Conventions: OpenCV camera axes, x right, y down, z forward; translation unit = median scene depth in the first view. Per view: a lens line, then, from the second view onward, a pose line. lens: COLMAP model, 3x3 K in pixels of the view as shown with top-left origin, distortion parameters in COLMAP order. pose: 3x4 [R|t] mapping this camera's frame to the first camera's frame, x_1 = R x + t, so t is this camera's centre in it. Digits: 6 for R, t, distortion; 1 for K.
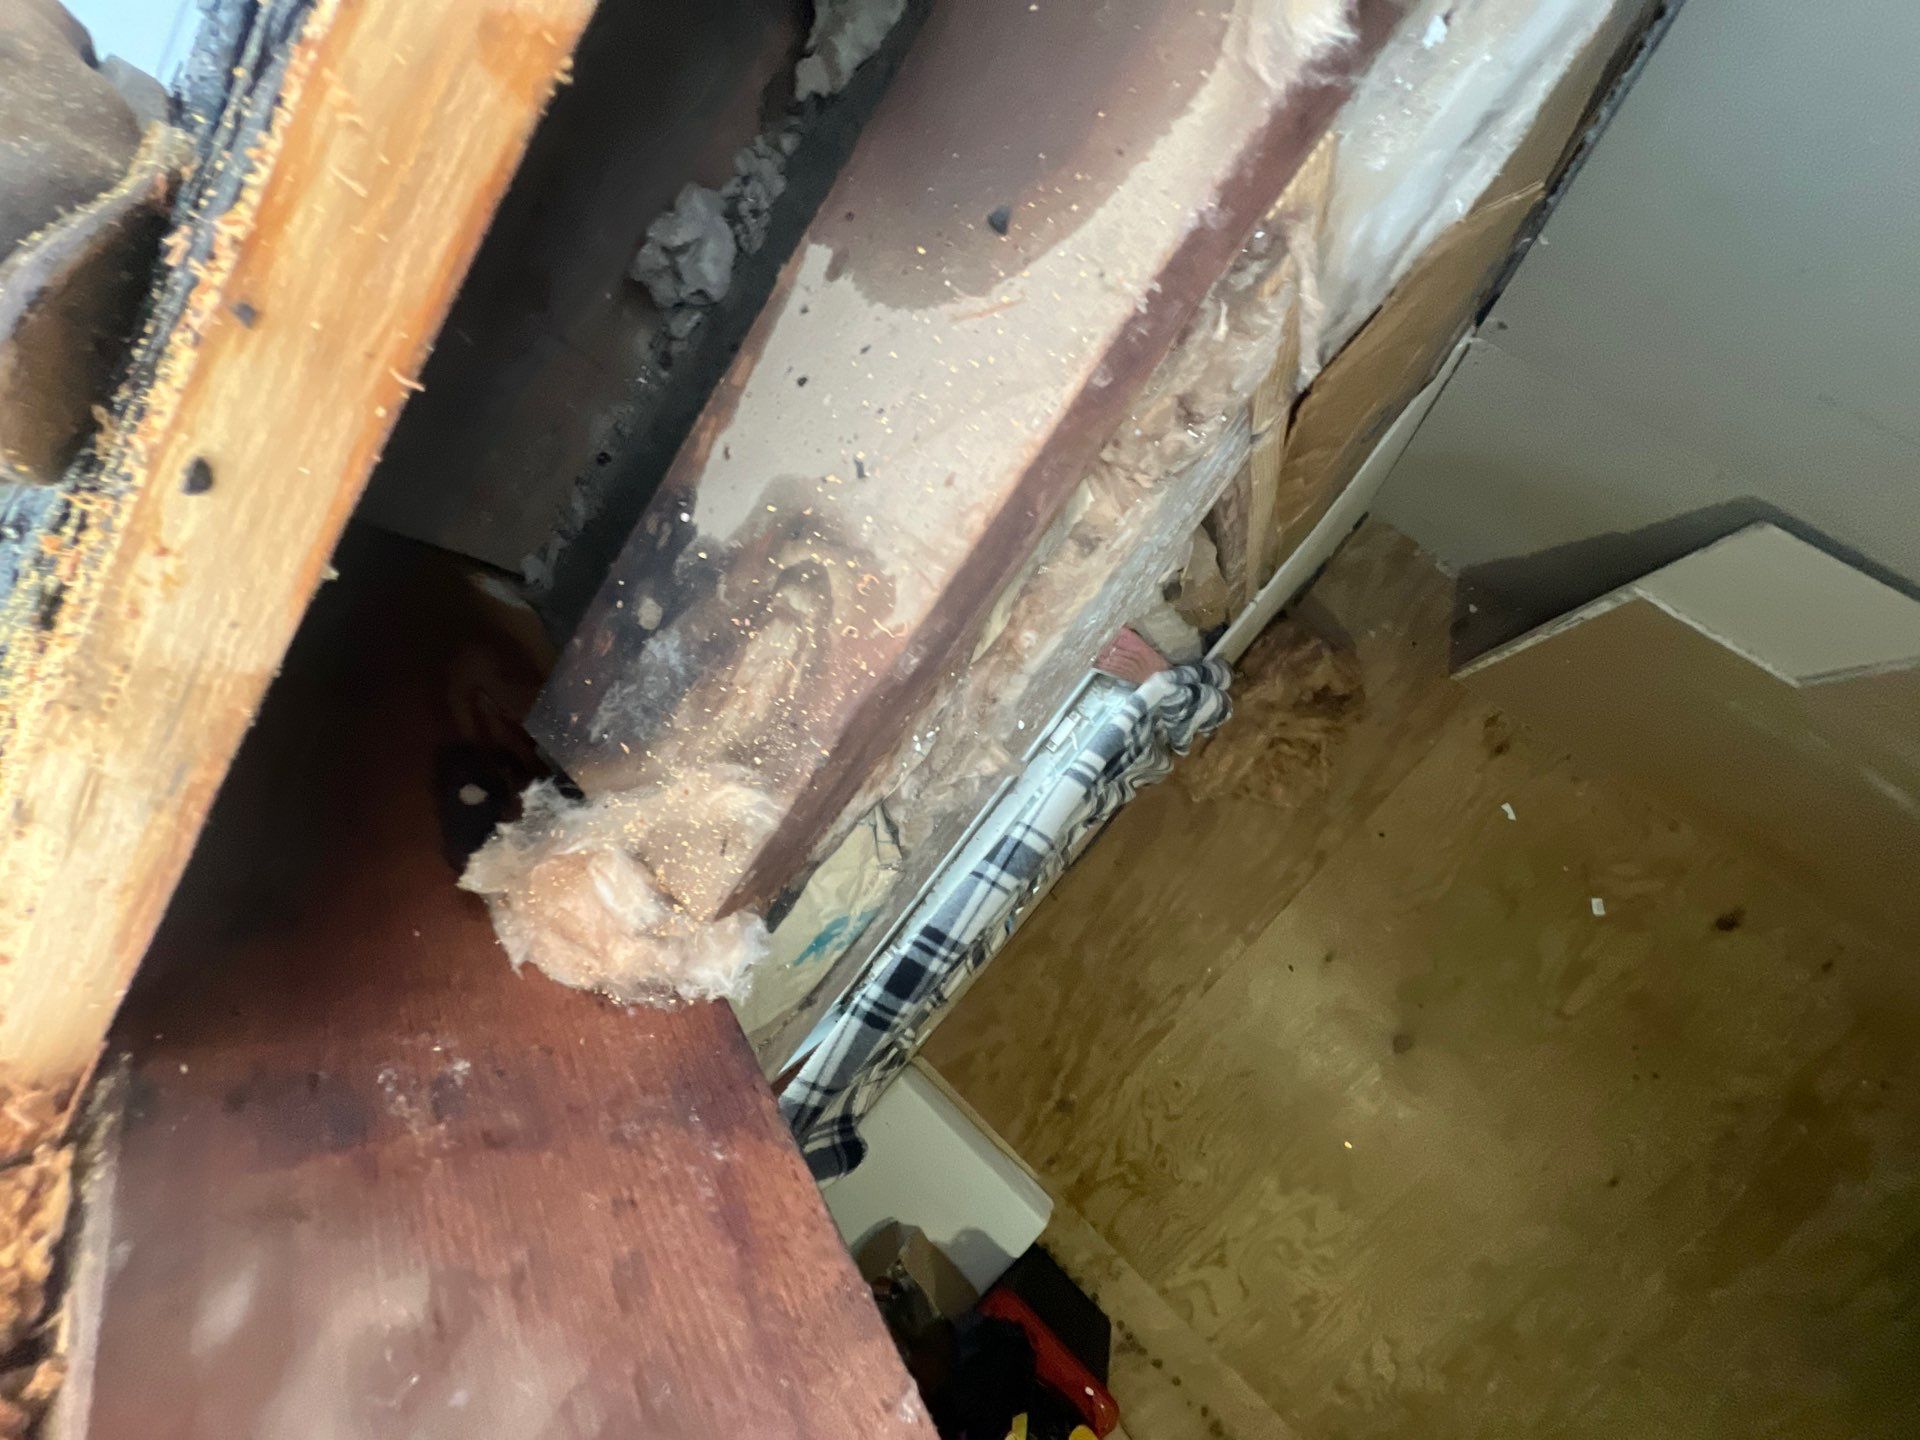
lens RADIAL K [[767.2, 0, 960.0], [0, 767.2, 720.0], [0, 0, 1]] dist [-0.000522, -0.007048]
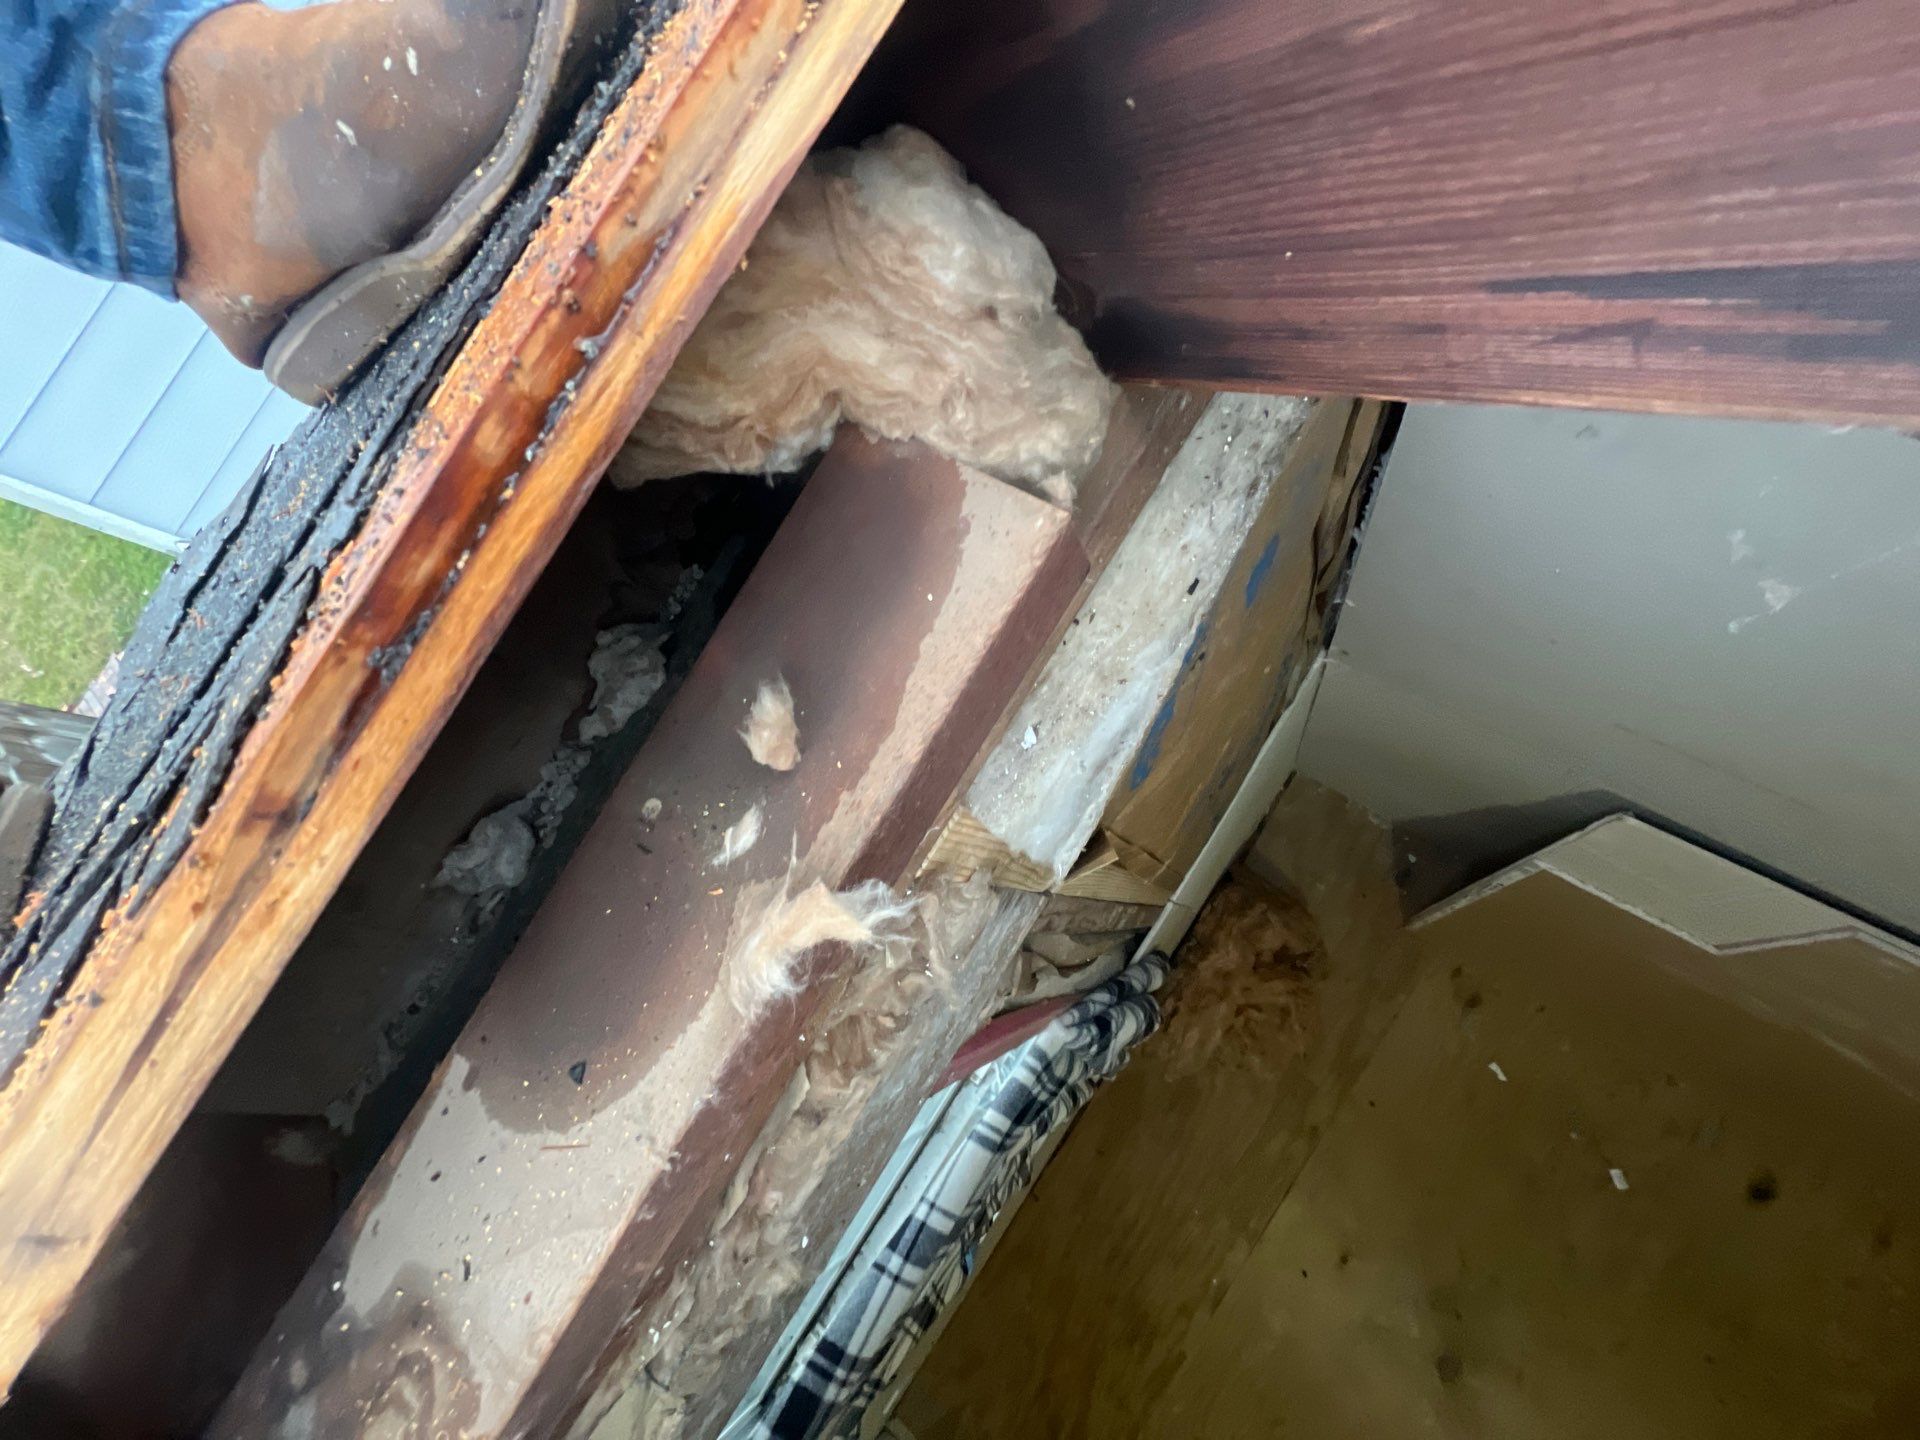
lens RADIAL K [[764.1, 0, 959.3], [0, 764.1, 725.7], [0, 0, 1]] dist [-0.001480, -0.000478]
pose [[0.998282, -0.053254, 0.024419, 0.135339], [0.058036, 0.955884, -0.287955, -0.157904], [-0.008007, 0.288878, 0.957332, -0.077297]]
